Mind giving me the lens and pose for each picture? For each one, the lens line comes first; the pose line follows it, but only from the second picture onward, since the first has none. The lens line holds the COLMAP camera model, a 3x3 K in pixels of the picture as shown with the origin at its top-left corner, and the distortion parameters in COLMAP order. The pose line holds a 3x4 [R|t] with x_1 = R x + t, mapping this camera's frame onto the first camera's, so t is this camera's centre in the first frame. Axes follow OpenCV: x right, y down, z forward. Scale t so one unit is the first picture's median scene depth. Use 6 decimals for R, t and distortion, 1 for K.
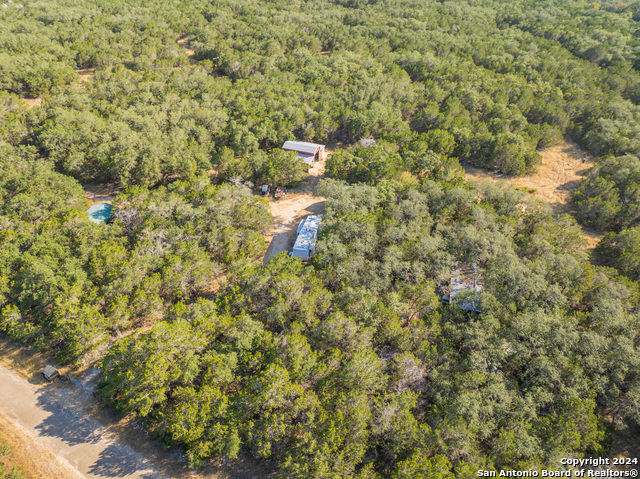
lens RADIAL K [[449.9, 0, 320.0], [0, 449.9, 239.5], [0, 0, 1]] dist [-0.036173, 0.004067]
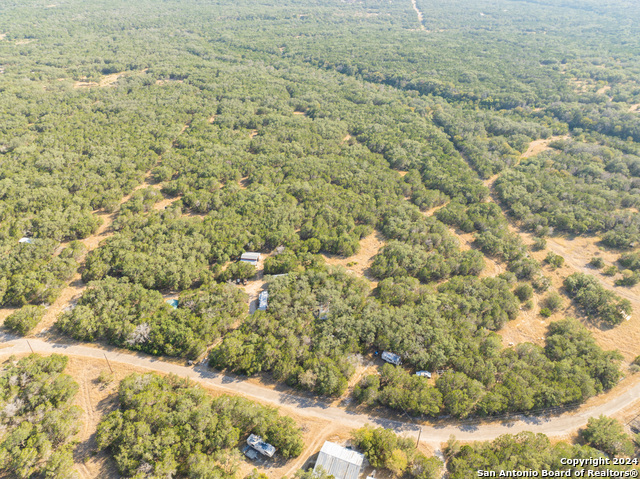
lens RADIAL K [[449.9, 0, 320.0], [0, 449.9, 239.5], [0, 0, 1]] dist [-0.036173, 0.004067]
pose [[0.971814, -0.128779, 0.197469, -0.143959], [0.142420, 0.988195, -0.056451, -0.132865], [-0.187868, 0.082983, 0.978683, -1.283670]]
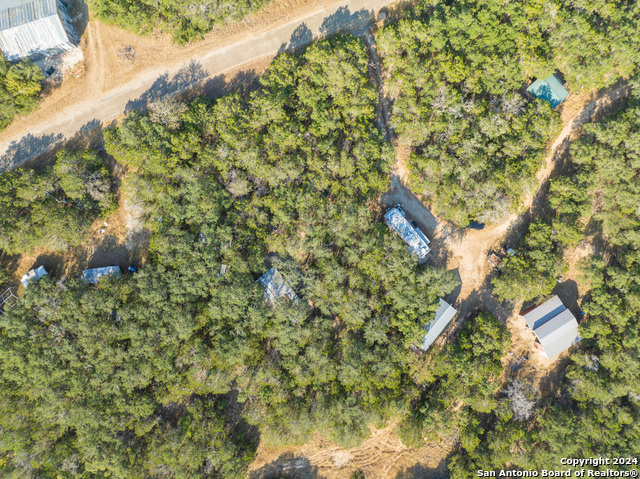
lens RADIAL K [[449.9, 0, 320.0], [0, 449.9, 239.5], [0, 0, 1]] dist [-0.036173, 0.004067]
pose [[-0.593970, 0.804066, -0.026026, 0.120023], [-0.486597, -0.333315, 0.807542, -0.673095], [0.640642, 0.492321, 0.589235, 0.172332]]
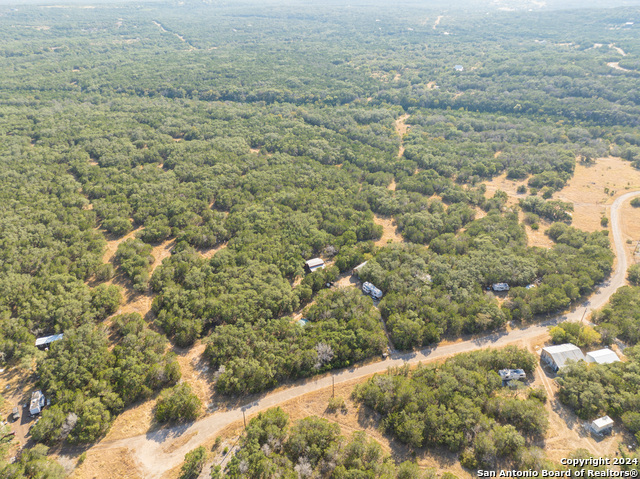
lens RADIAL K [[449.9, 0, 320.0], [0, 449.9, 239.5], [0, 0, 1]] dist [-0.036173, 0.004067]
pose [[0.676422, -0.382372, 0.629480, -1.502492], [0.449826, 0.891231, 0.057999, -0.471027], [-0.583189, 0.243925, 0.774849, -0.797030]]
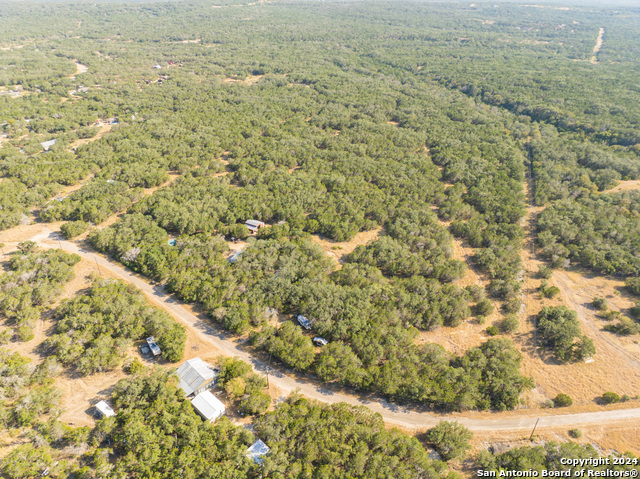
lens RADIAL K [[449.9, 0, 320.0], [0, 449.9, 239.5], [0, 0, 1]] dist [-0.036173, 0.004067]
pose [[0.987535, 0.080149, -0.135464, 0.733267], [-0.095194, 0.989528, -0.108499, 0.126065], [0.125349, 0.120041, 0.984824, -1.507795]]
